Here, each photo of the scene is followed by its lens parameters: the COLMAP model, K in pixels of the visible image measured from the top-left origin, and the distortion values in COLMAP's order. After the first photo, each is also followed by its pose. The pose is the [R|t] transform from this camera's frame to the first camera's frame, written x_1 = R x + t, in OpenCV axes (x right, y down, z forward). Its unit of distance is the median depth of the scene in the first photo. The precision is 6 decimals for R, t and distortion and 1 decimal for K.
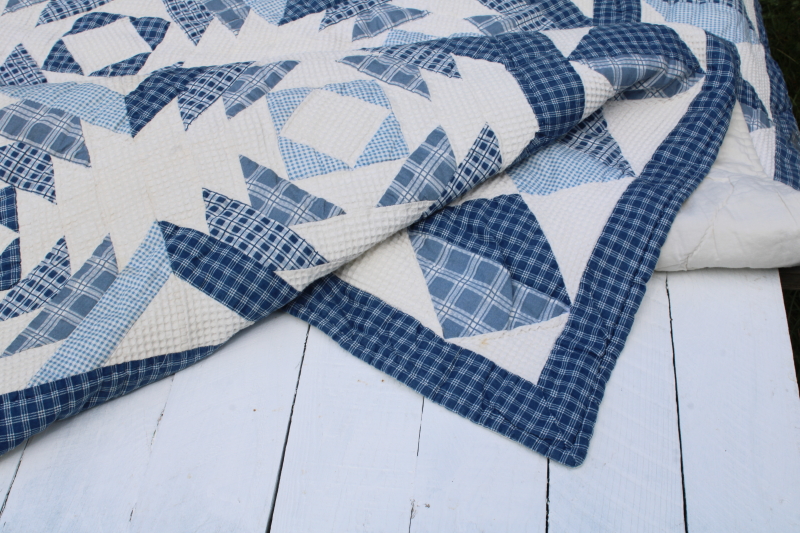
lens RADIAL K [[1220.8, 0, 400.0], [0, 1220.8, 266.5], [0, 0, 1]] dist [-0.061538, 0.036436]
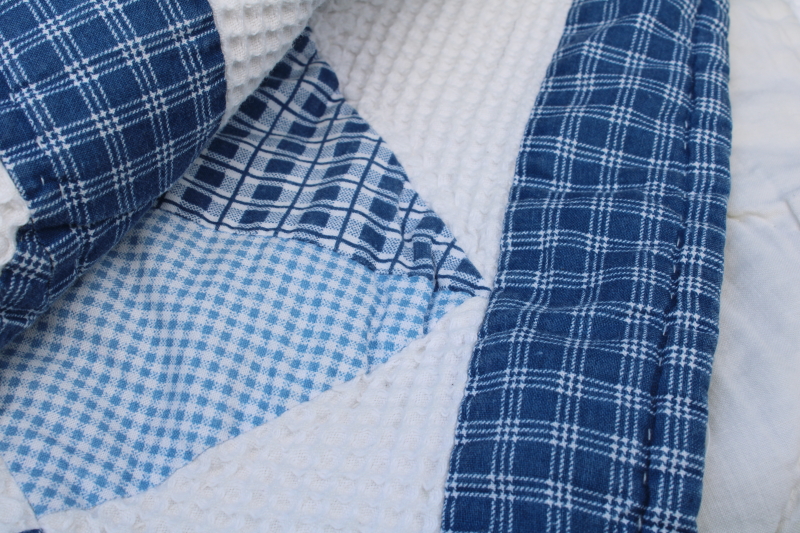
lens RADIAL K [[1220.8, 0, 400.0], [0, 1220.8, 266.5], [0, 0, 1]] dist [-0.061538, 0.036436]
pose [[0.955146, -0.273855, 0.112691, 0.144513], [0.254437, 0.953616, 0.160867, -0.121949], [-0.151518, -0.124979, 0.980522, 0.729465]]
